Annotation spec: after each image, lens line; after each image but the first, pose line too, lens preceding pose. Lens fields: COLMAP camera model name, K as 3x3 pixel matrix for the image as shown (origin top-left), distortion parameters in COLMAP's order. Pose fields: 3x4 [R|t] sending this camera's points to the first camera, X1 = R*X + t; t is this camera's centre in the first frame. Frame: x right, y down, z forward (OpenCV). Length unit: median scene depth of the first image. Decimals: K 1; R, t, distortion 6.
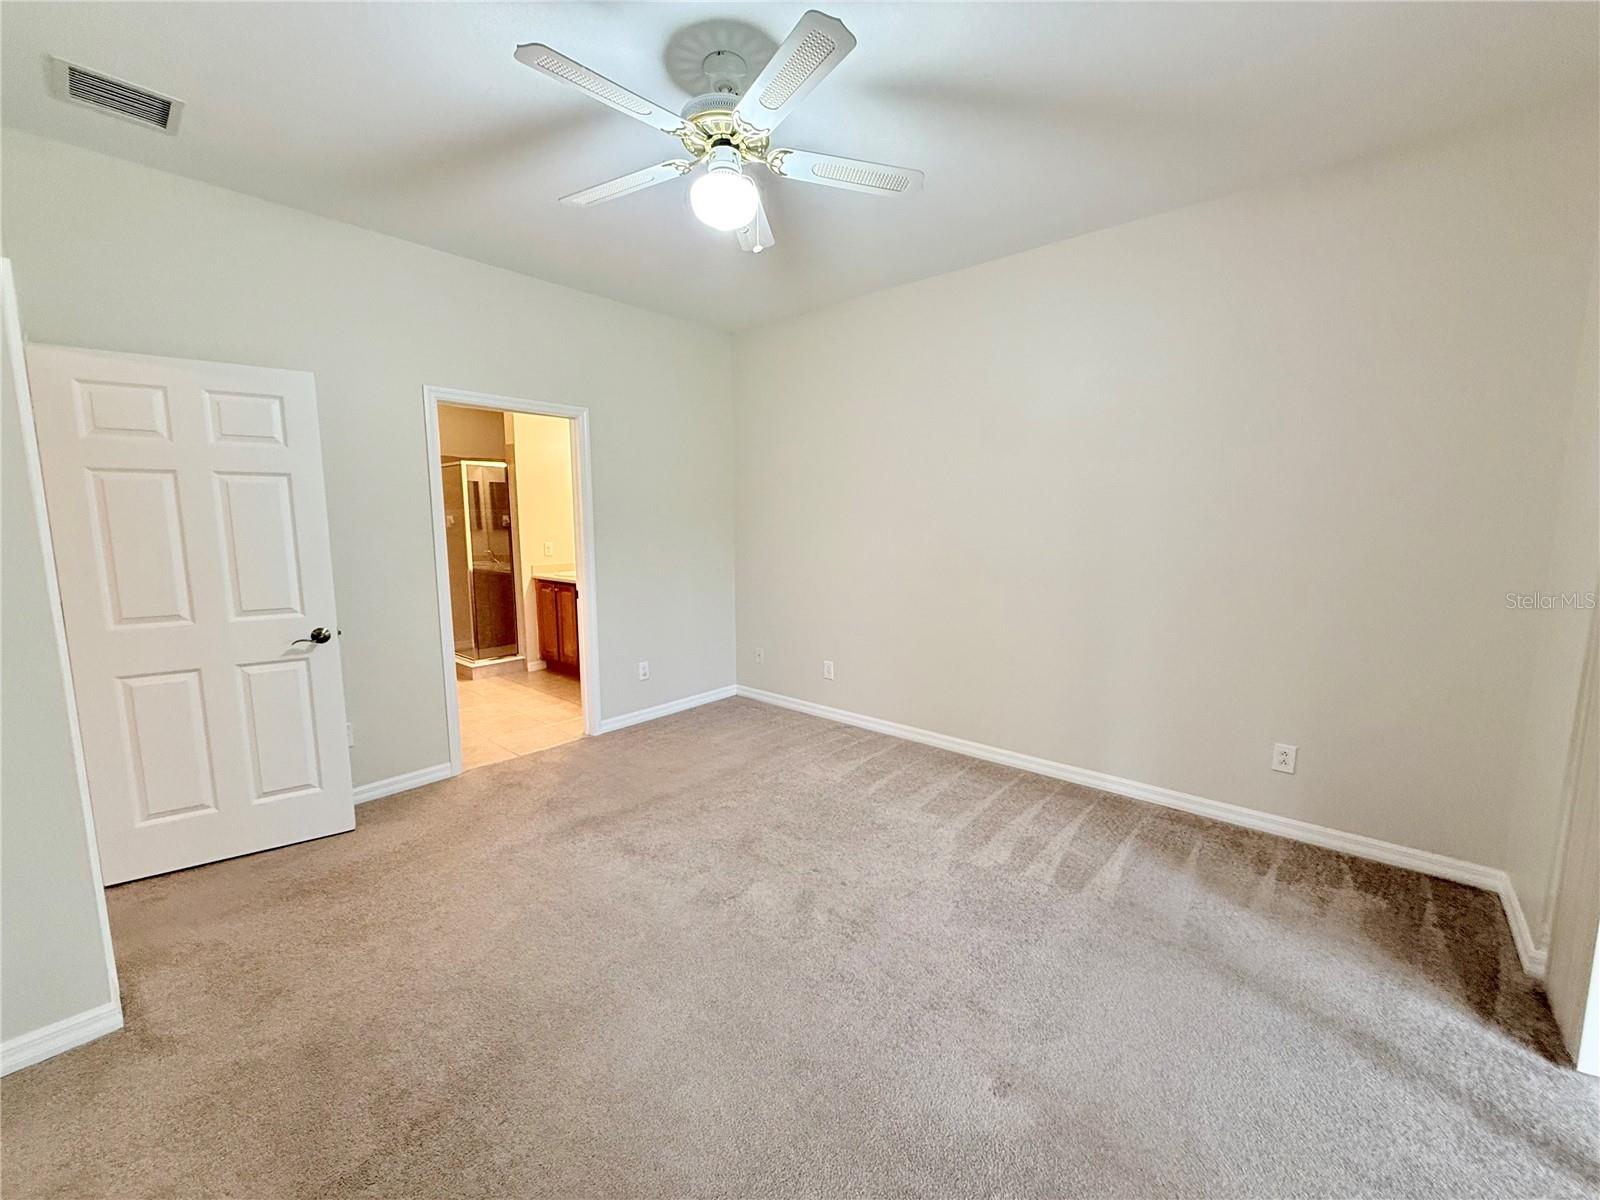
lens RADIAL K [[641.0, 0, 796.8], [0, 641.0, 601.3], [0, 0, 1]] dist [-0.000719, -0.000234]
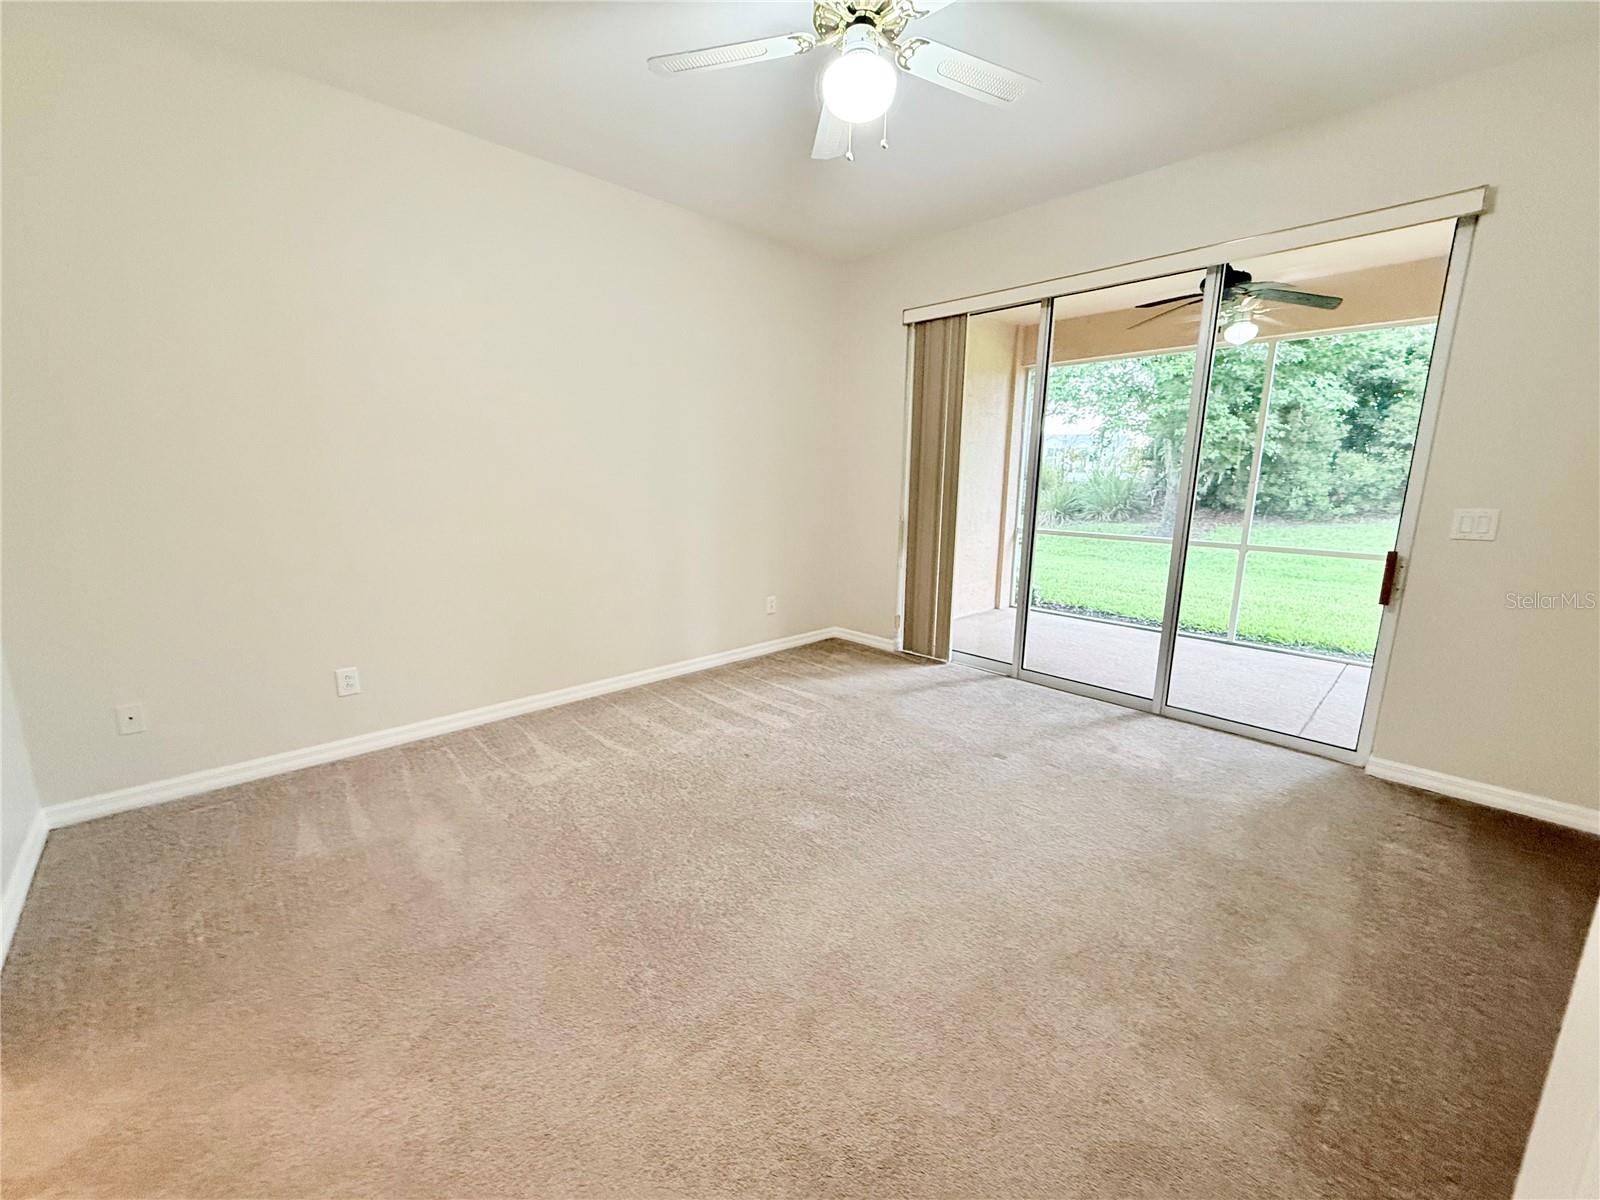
lens RADIAL K [[641.0, 0, 796.8], [0, 641.0, 601.3], [0, 0, 1]] dist [-0.000719, -0.000234]
pose [[0.088809, -0.189871, 0.977784, -0.601083], [0.126346, 0.975881, 0.178026, -0.031758], [-0.988003, 0.107728, 0.110657, 0.553539]]
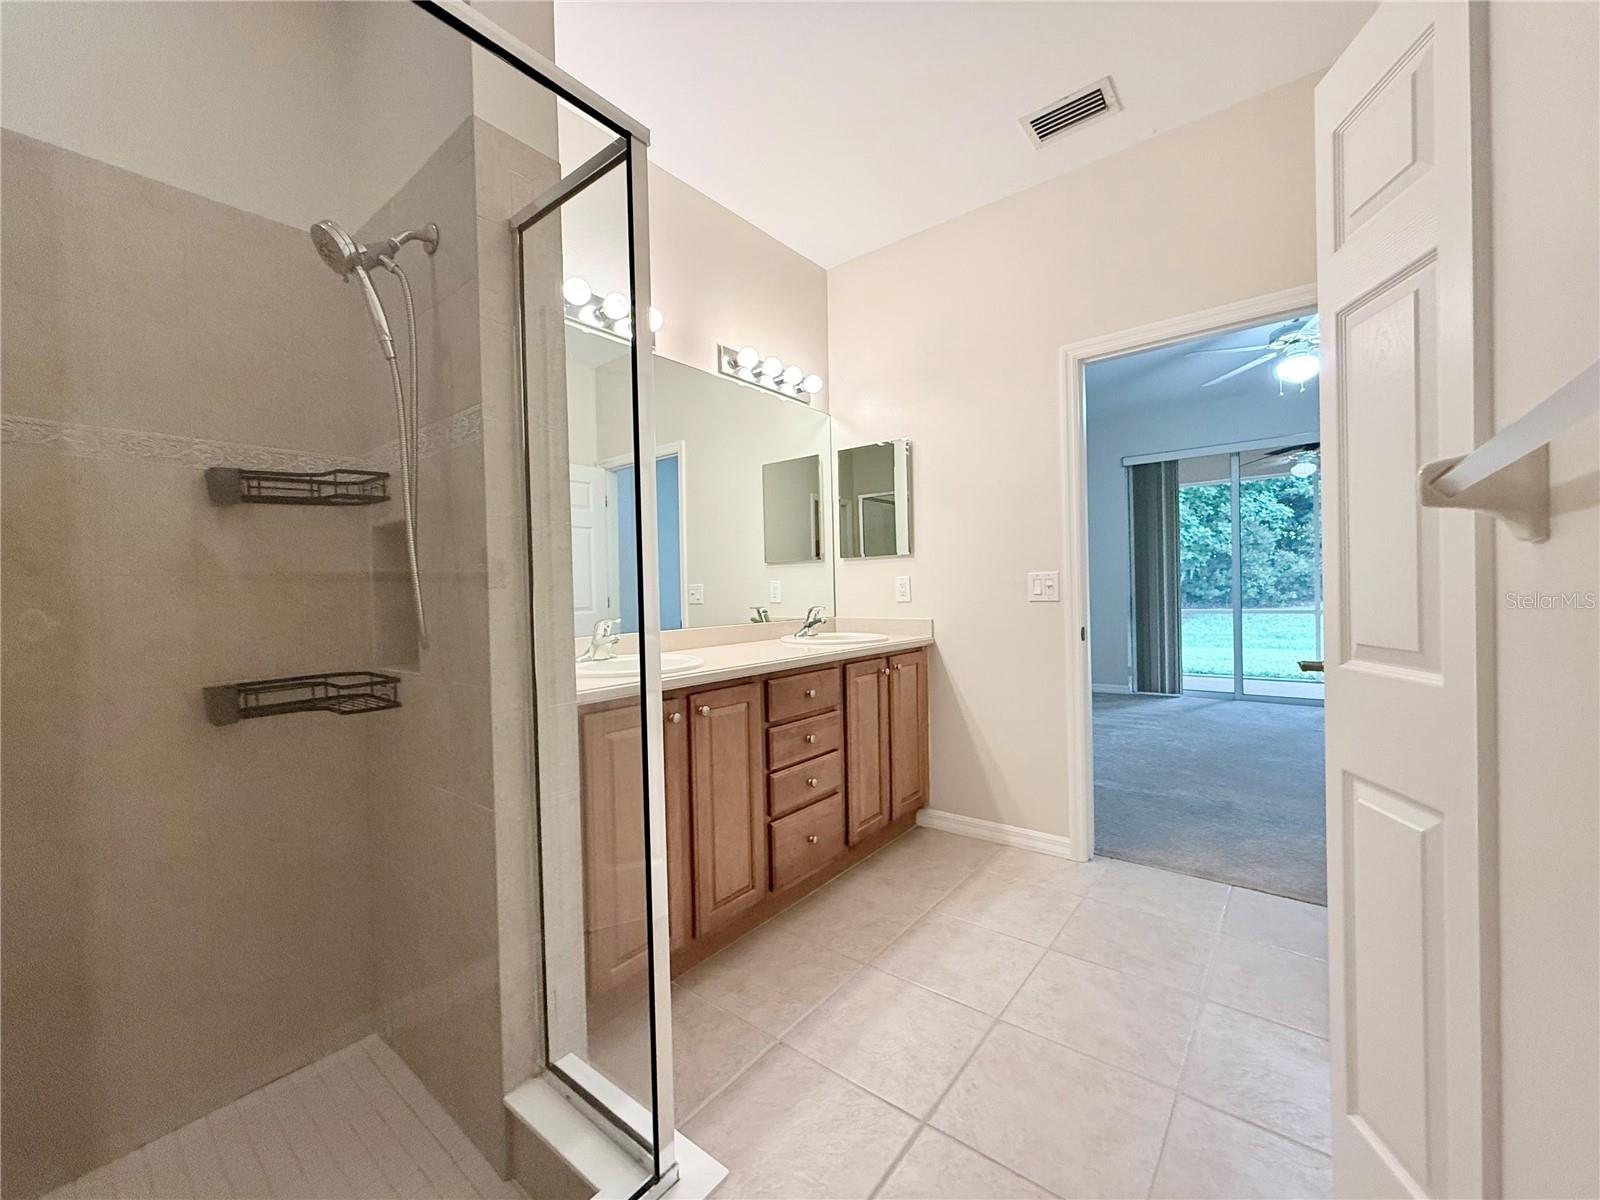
lens RADIAL K [[641.0, 0, 796.8], [0, 641.0, 601.3], [0, 0, 1]] dist [-0.000719, -0.000234]
pose [[-0.043072, -0.012525, 0.998993, -1.023383], [0.161642, 0.986660, 0.019340, -0.105370], [-0.985909, 0.162313, -0.040473, 1.389057]]
